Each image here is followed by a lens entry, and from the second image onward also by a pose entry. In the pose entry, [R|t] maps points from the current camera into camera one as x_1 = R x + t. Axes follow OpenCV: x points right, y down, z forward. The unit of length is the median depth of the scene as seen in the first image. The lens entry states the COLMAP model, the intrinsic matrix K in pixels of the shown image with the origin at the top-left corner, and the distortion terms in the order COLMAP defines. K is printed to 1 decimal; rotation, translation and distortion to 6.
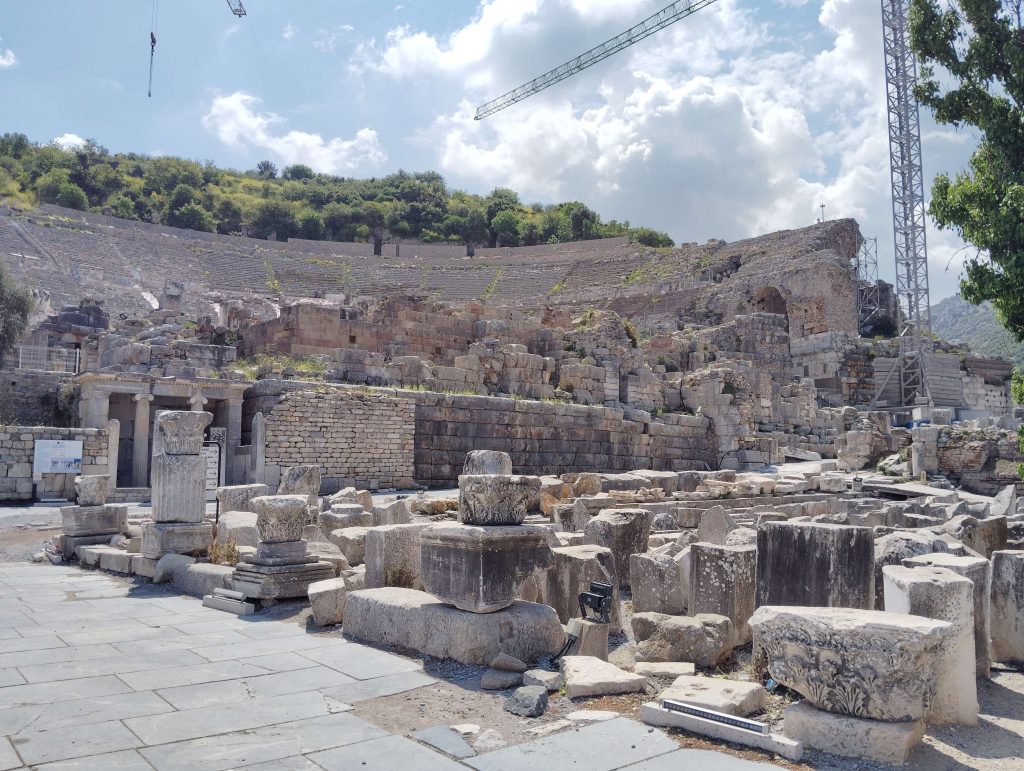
lens RADIAL K [[833.6, 0, 512.0], [0, 833.6, 385.5], [0, 0, 1]] dist [0.098260, -0.191725]
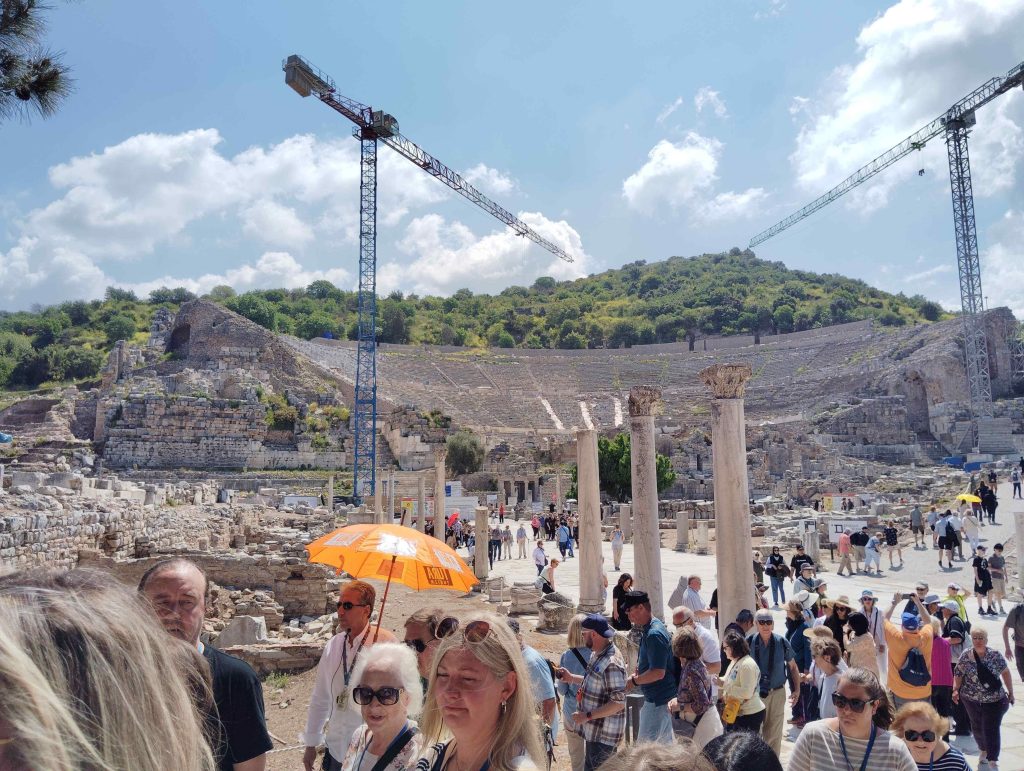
lens RADIAL K [[833.6, 0, 512.0], [0, 833.6, 385.5], [0, 0, 1]] dist [0.098260, -0.191725]
pose [[0.874180, -0.081966, -0.478635, 0.272235], [0.067187, 0.996587, -0.047955, -0.046854], [0.480932, 0.009763, 0.876704, -0.446503]]
